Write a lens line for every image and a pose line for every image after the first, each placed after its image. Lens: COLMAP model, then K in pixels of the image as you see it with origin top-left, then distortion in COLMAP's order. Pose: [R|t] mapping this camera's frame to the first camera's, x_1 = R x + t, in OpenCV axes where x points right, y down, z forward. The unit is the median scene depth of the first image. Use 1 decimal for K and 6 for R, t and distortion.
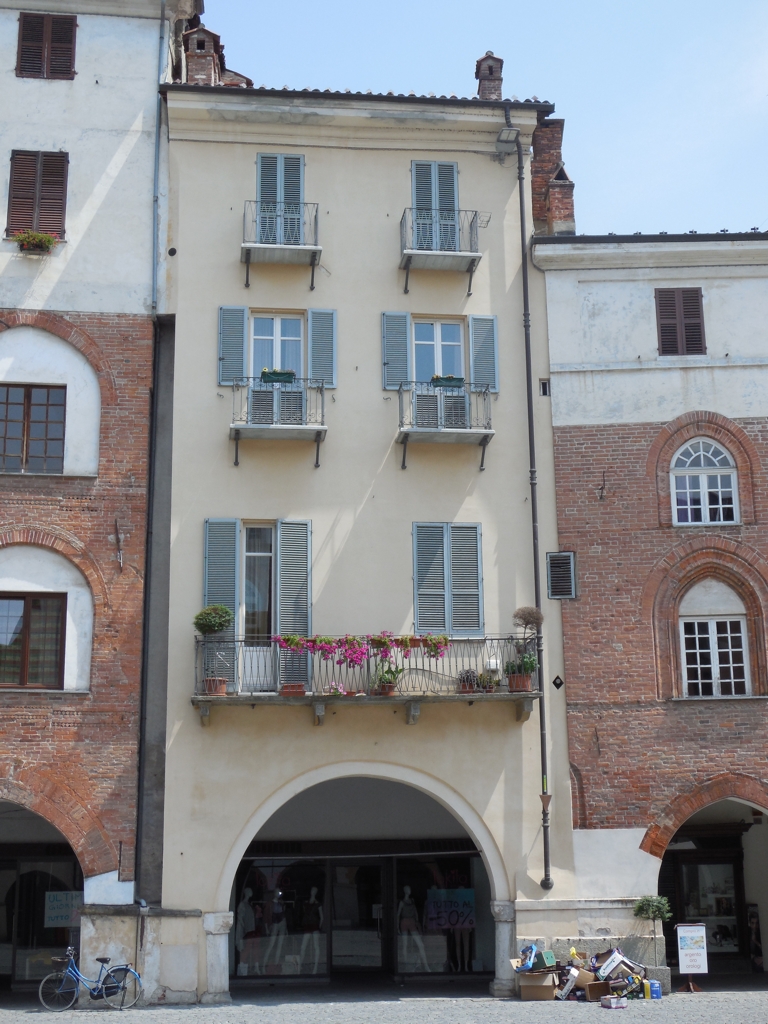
lens RADIAL K [[1512.0, 0, 384.0], [0, 1512.0, 512.0], [0, 0, 1]] dist [-0.043084, 0.117970]
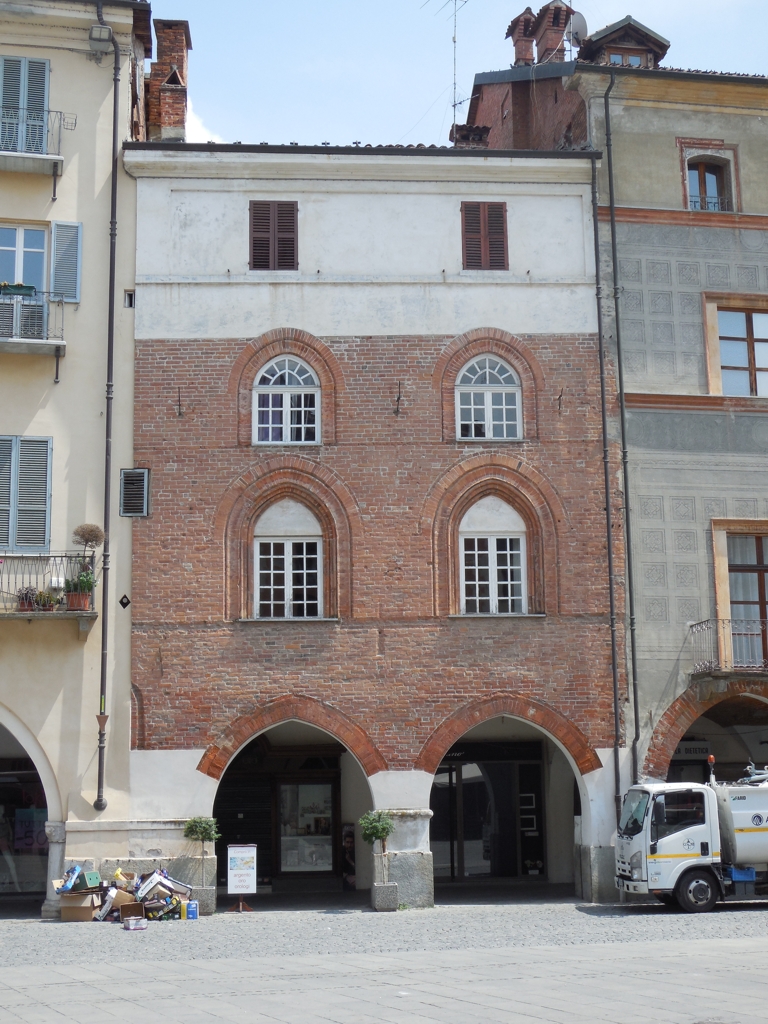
lens RADIAL K [[1526.5, 0, 384.0], [0, 1526.5, 512.0], [0, 0, 1]] dist [-0.039667, 0.141643]
pose [[0.994645, 0.018898, 0.101609, 0.274916], [-0.024800, 0.998058, 0.057137, -0.009199], [-0.100332, -0.059350, 0.993182, 0.003084]]
